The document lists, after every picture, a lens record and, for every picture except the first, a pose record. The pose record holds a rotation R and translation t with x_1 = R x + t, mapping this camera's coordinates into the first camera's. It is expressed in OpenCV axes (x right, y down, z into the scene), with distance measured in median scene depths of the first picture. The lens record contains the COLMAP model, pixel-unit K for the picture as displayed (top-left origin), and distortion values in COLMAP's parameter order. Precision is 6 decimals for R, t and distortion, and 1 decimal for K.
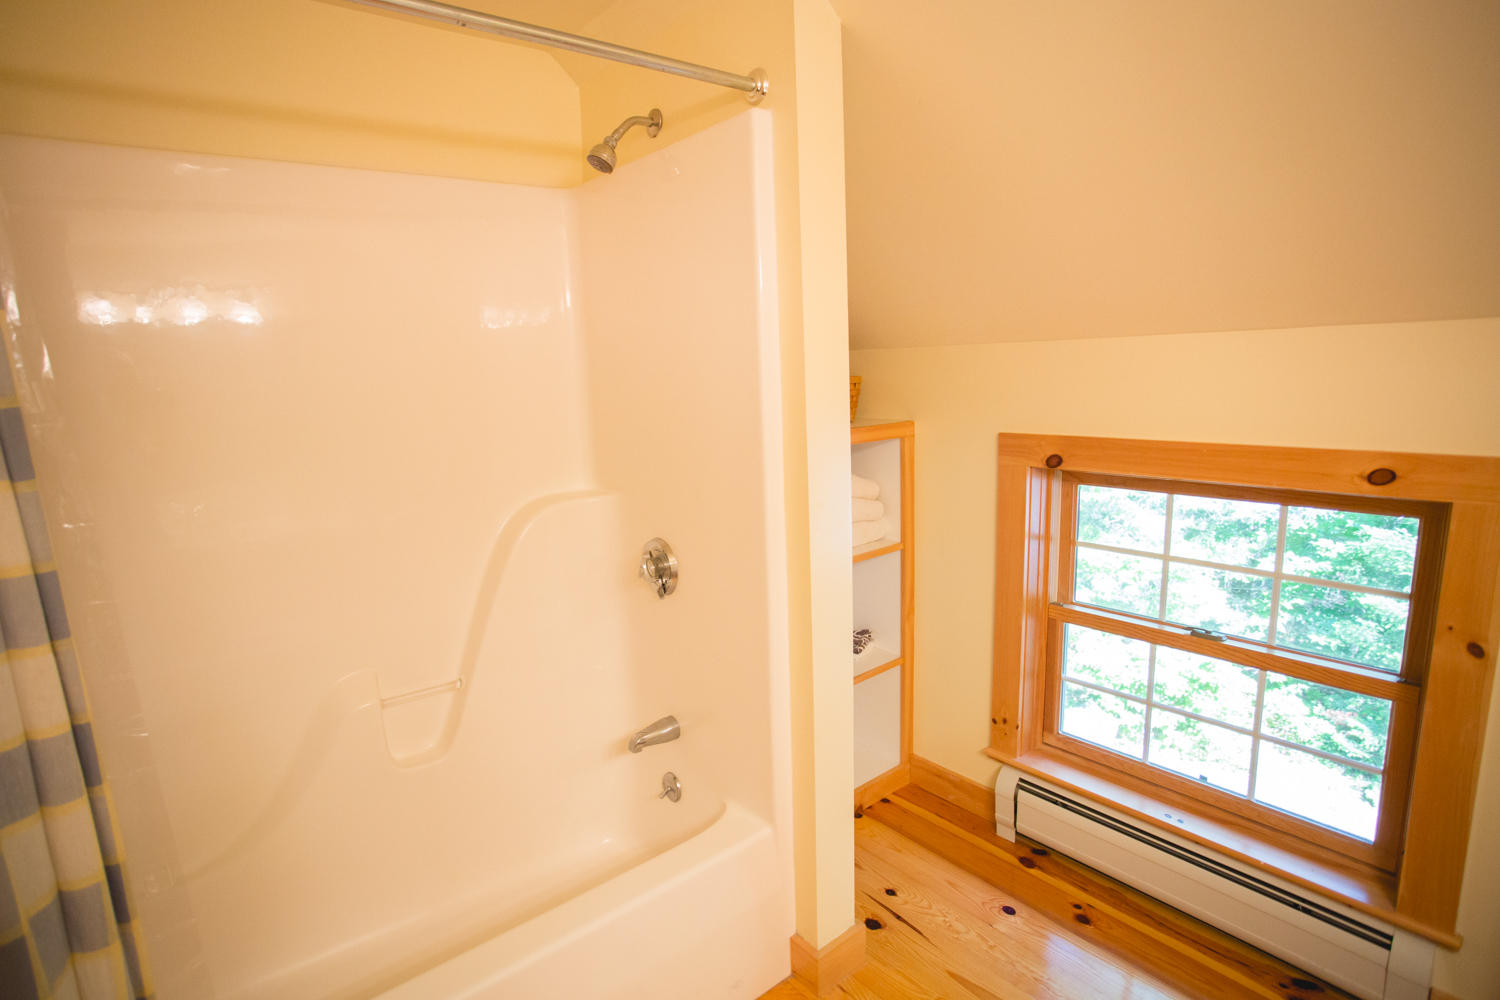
lens RADIAL K [[769.7, 0, 725.7], [0, 769.7, 501.9], [0, 0, 1]] dist [-0.001931, -0.000328]
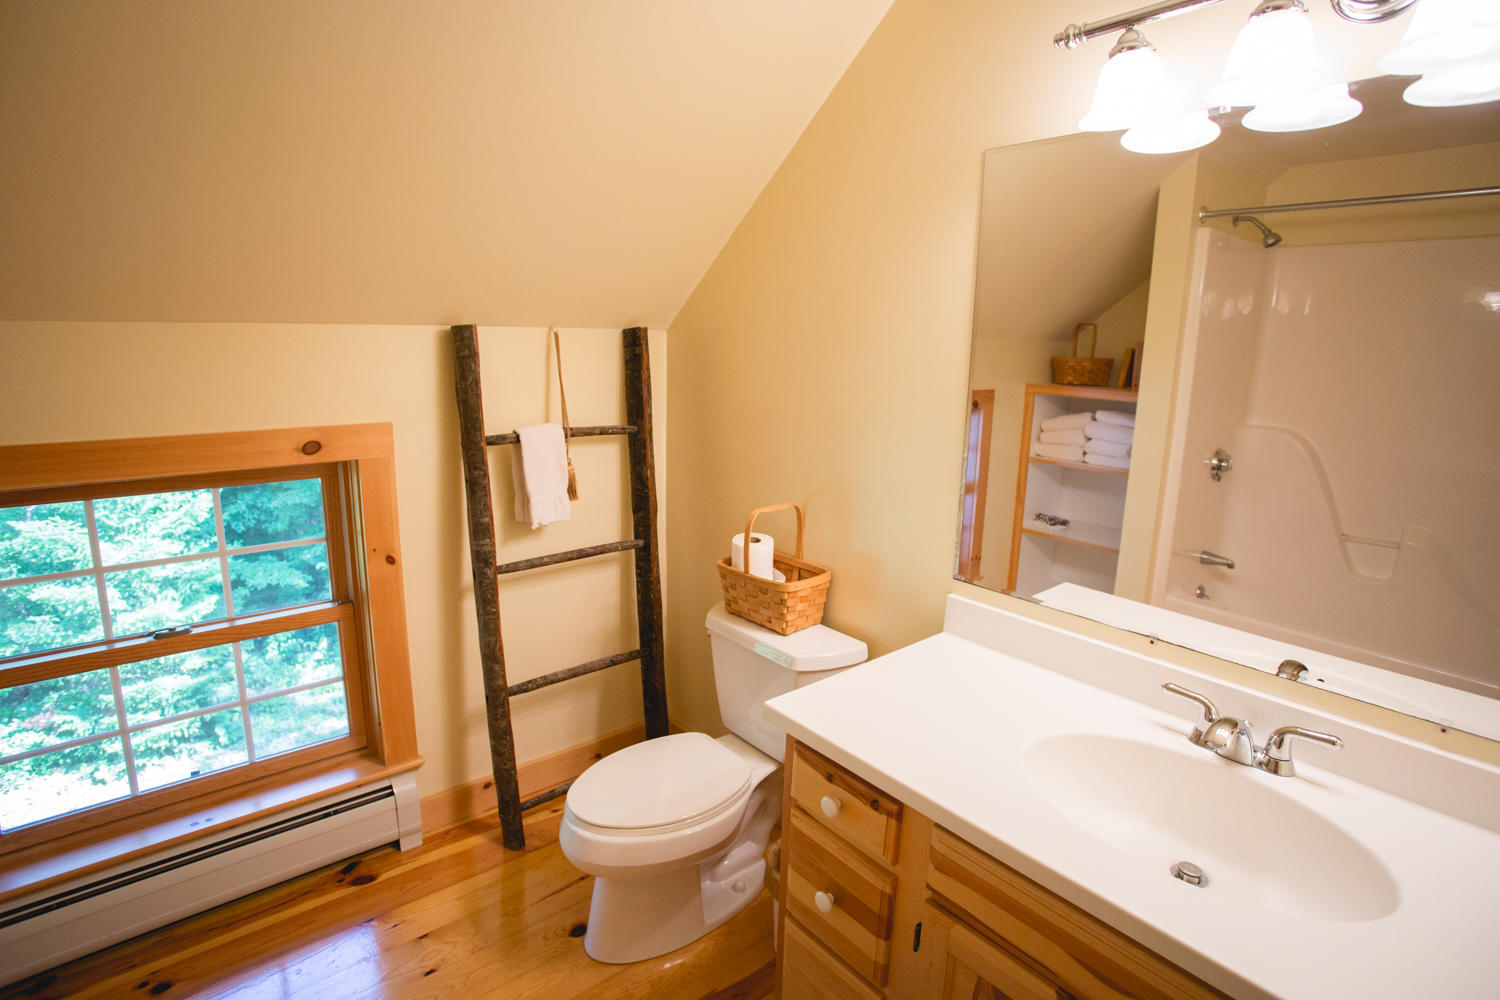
lens RADIAL K [[769.7, 0, 725.7], [0, 769.7, 501.9], [0, 0, 1]] dist [-0.001931, -0.000328]
pose [[-0.004791, -0.173982, 0.984737, -0.299472], [0.161197, 0.971736, 0.172469, -0.041606], [-0.986911, 0.159563, 0.023390, 0.253388]]
